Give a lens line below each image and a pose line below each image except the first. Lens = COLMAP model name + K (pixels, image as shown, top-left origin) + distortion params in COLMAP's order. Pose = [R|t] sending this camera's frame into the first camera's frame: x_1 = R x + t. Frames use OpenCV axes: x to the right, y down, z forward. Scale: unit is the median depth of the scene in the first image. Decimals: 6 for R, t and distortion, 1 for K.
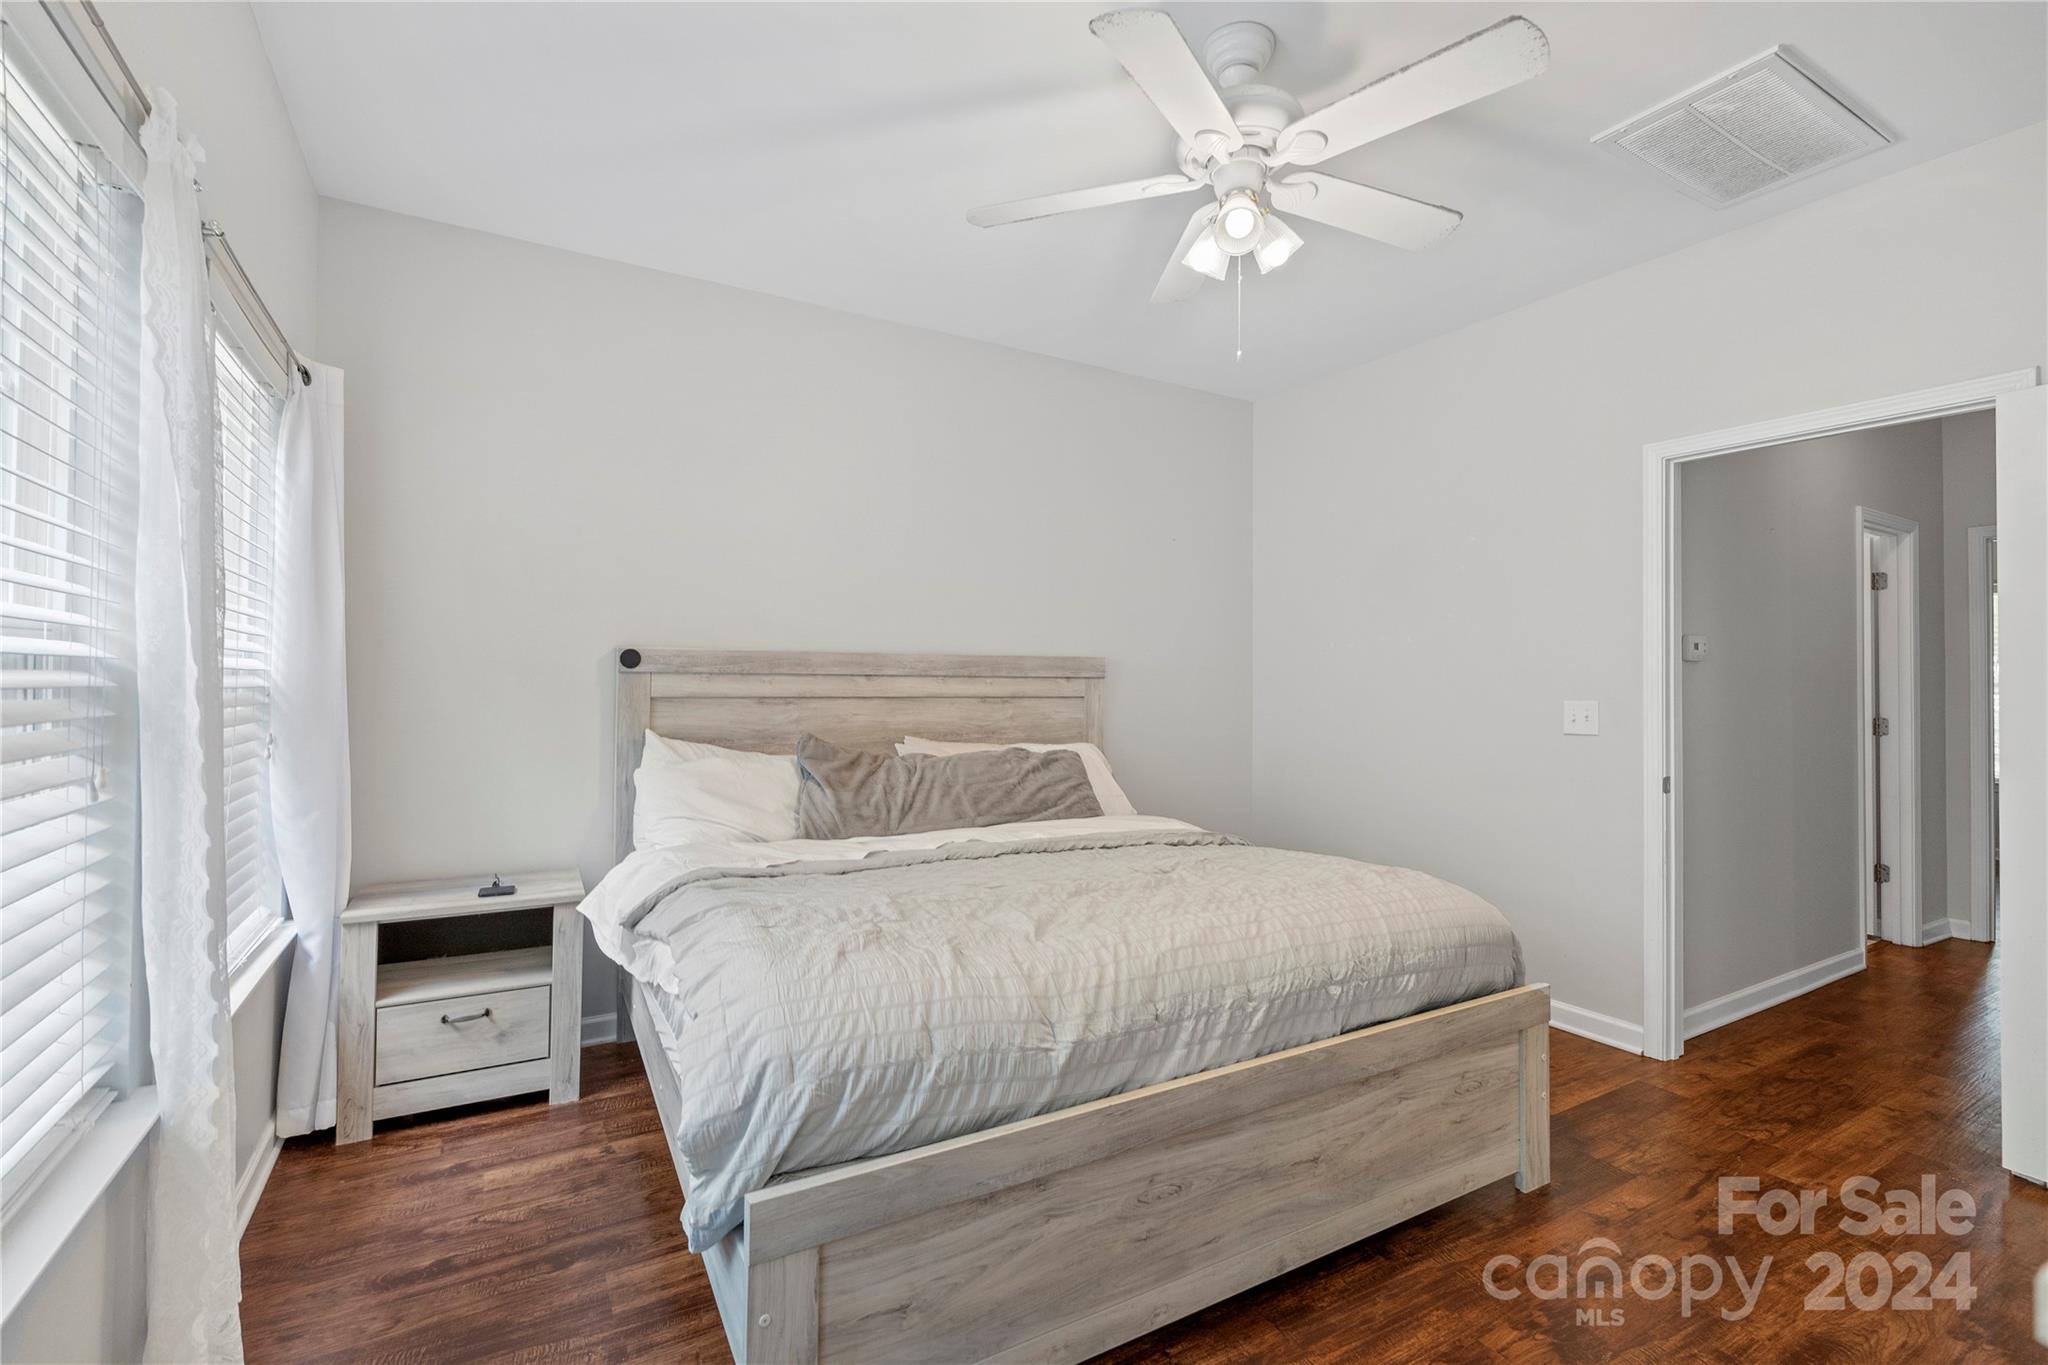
lens RADIAL K [[911.8, 0, 1025.5], [0, 911.8, 691.3], [0, 0, 1]] dist [0.000995, 0.000140]
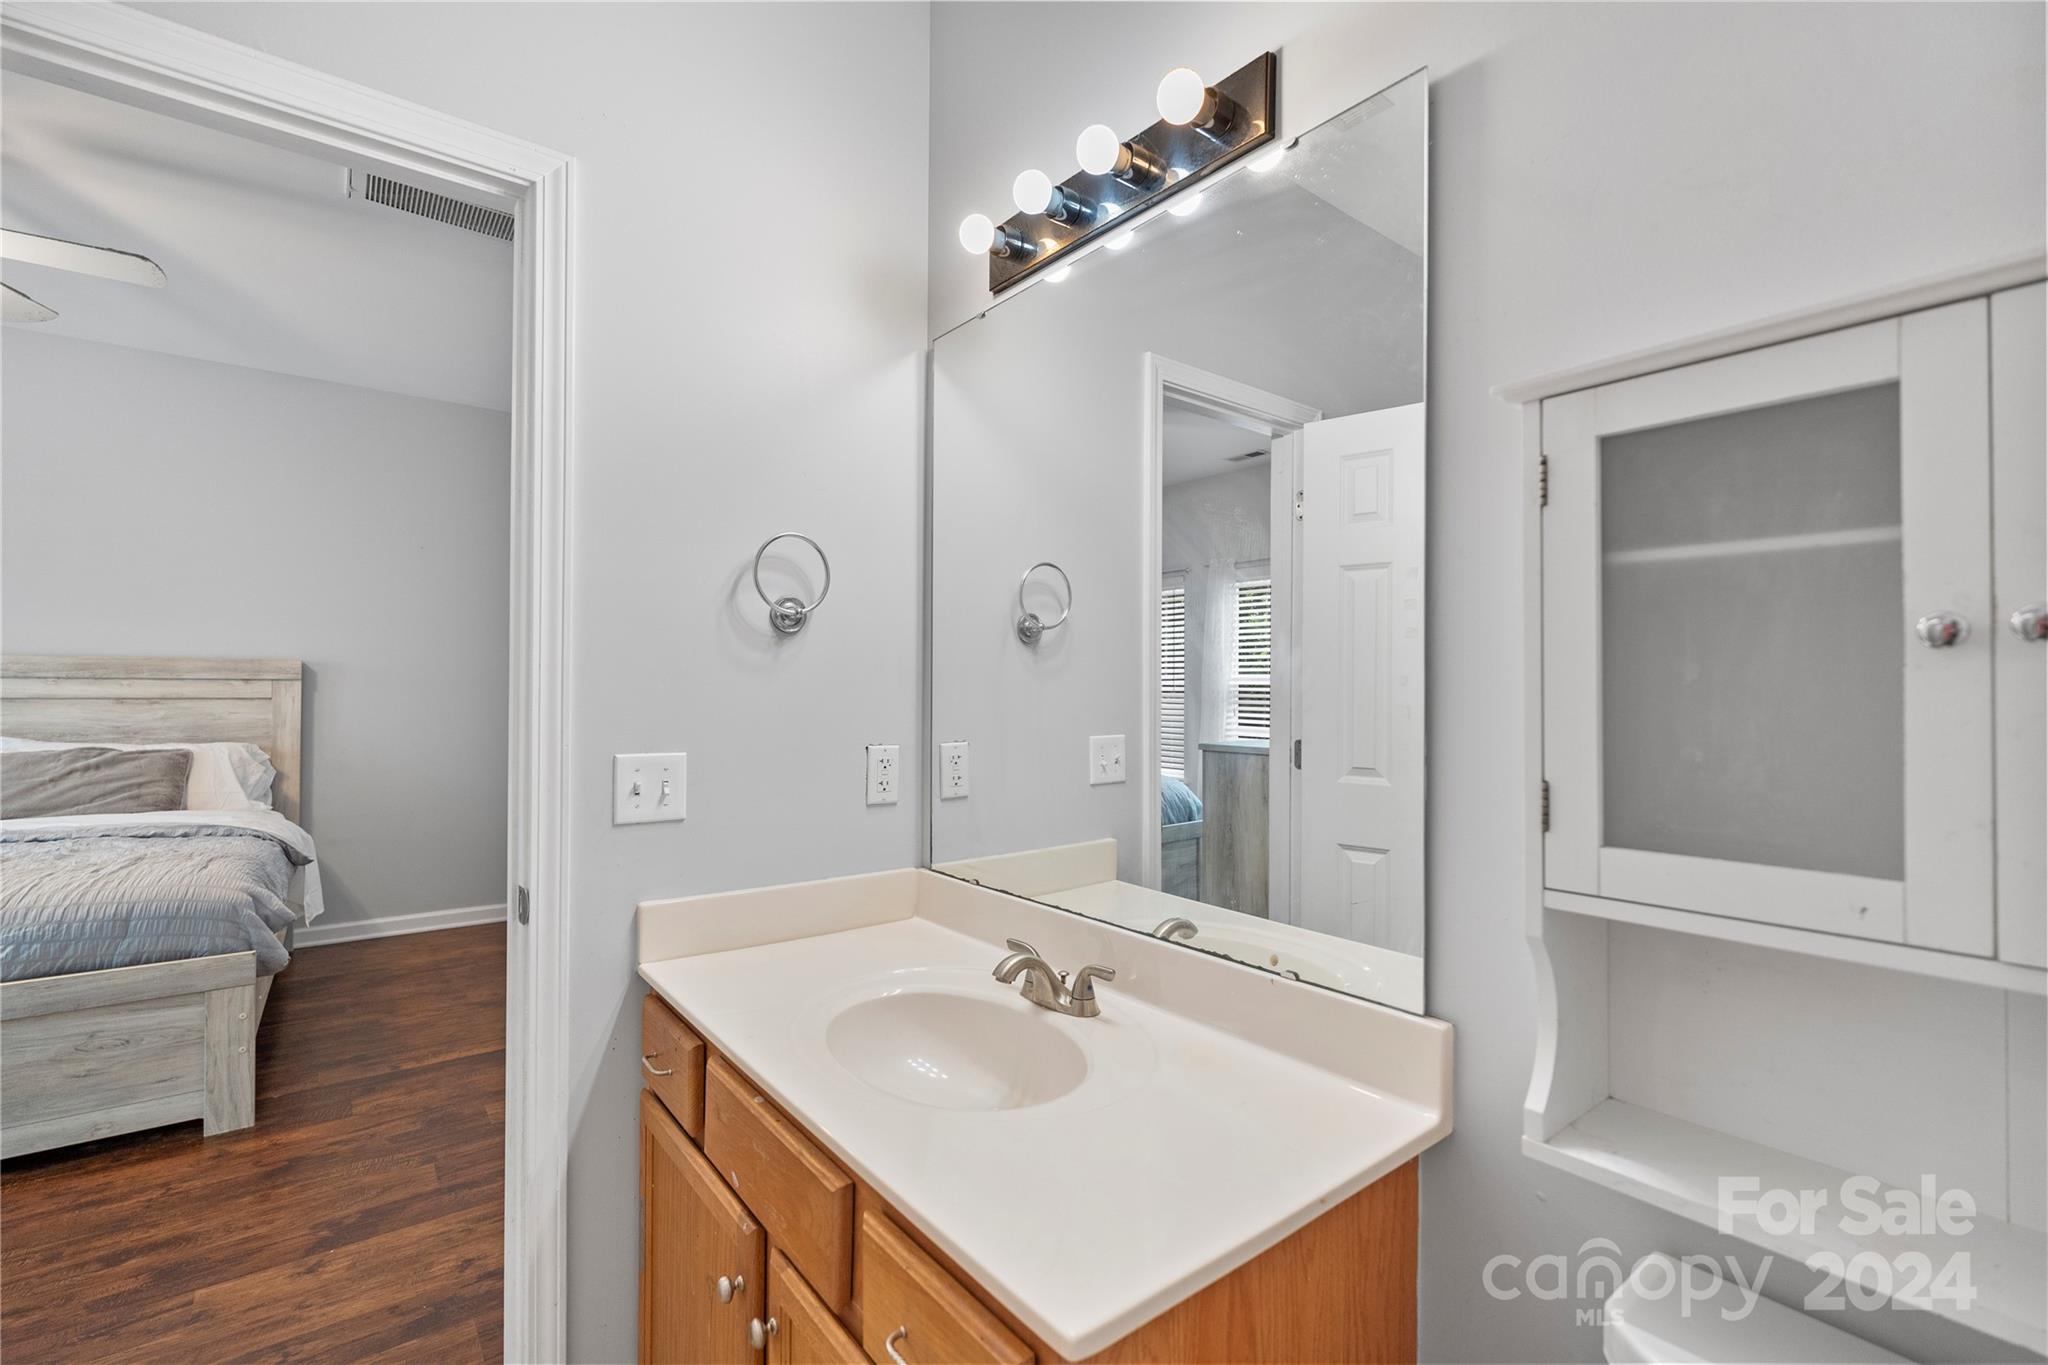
lens RADIAL K [[881.1, 0, 1068.9], [0, 881.1, 694.6], [0, 0, 1]] dist [-0.025414, -0.000146]
pose [[0.984869, -0.004126, 0.173251, 0.980765], [0.004693, 0.999985, -0.002862, 0.011448], [-0.173237, 0.003632, 0.984874, -0.146307]]
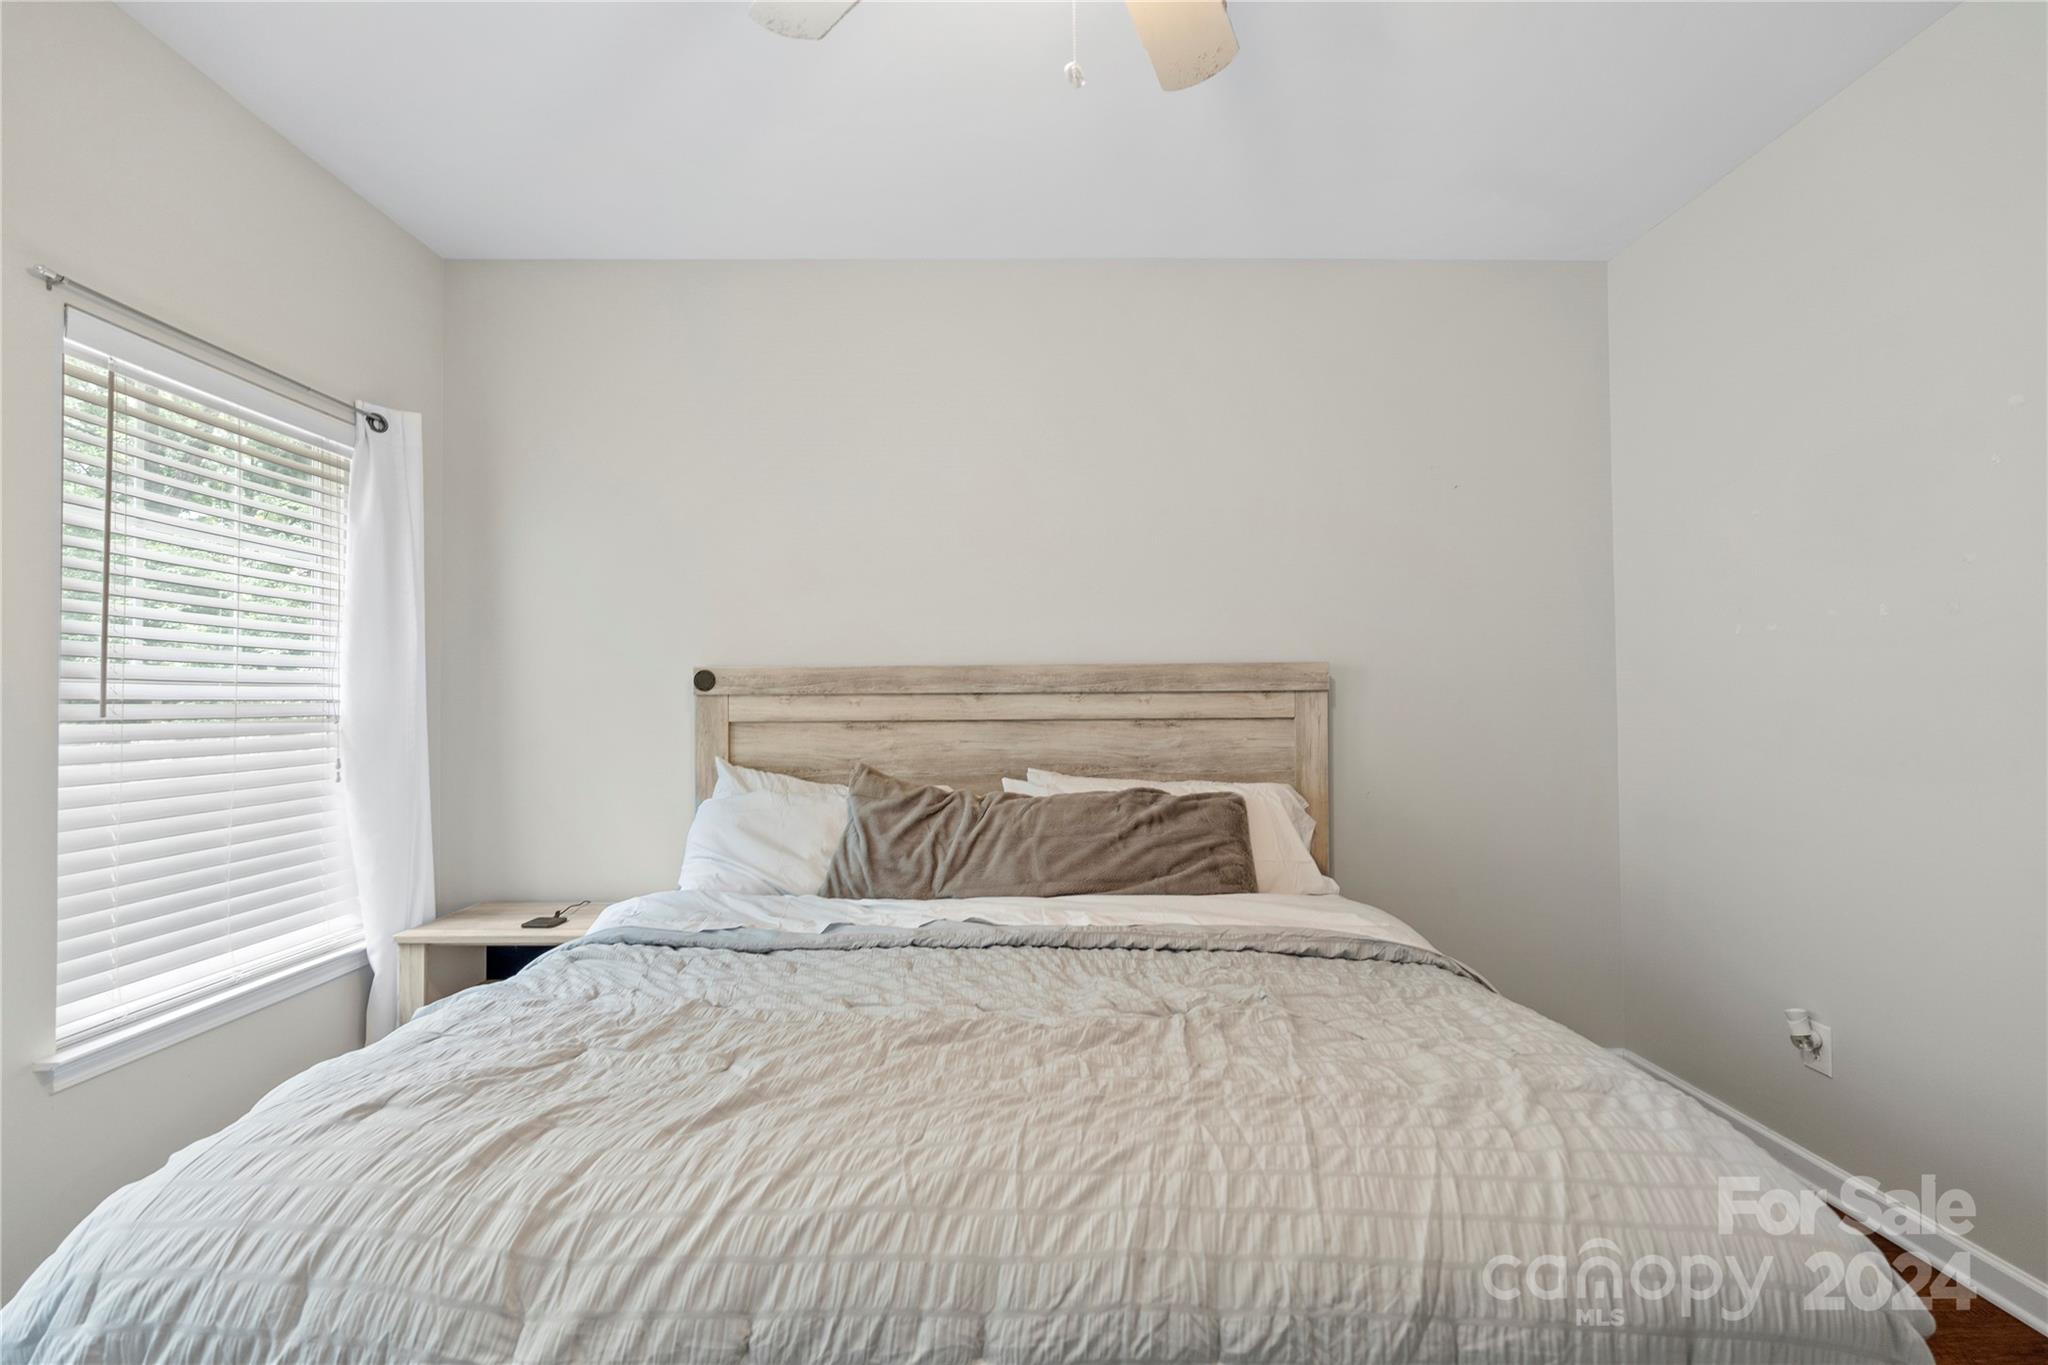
lens RADIAL K [[911.8, 0, 1025.5], [0, 911.8, 691.3], [0, 0, 1]] dist [0.000995, 0.000140]
pose [[0.869684, -0.018759, -0.493252, 0.294186], [0.009384, 0.999725, -0.021474, -0.001673], [0.493520, 0.014046, 0.869621, 0.336671]]
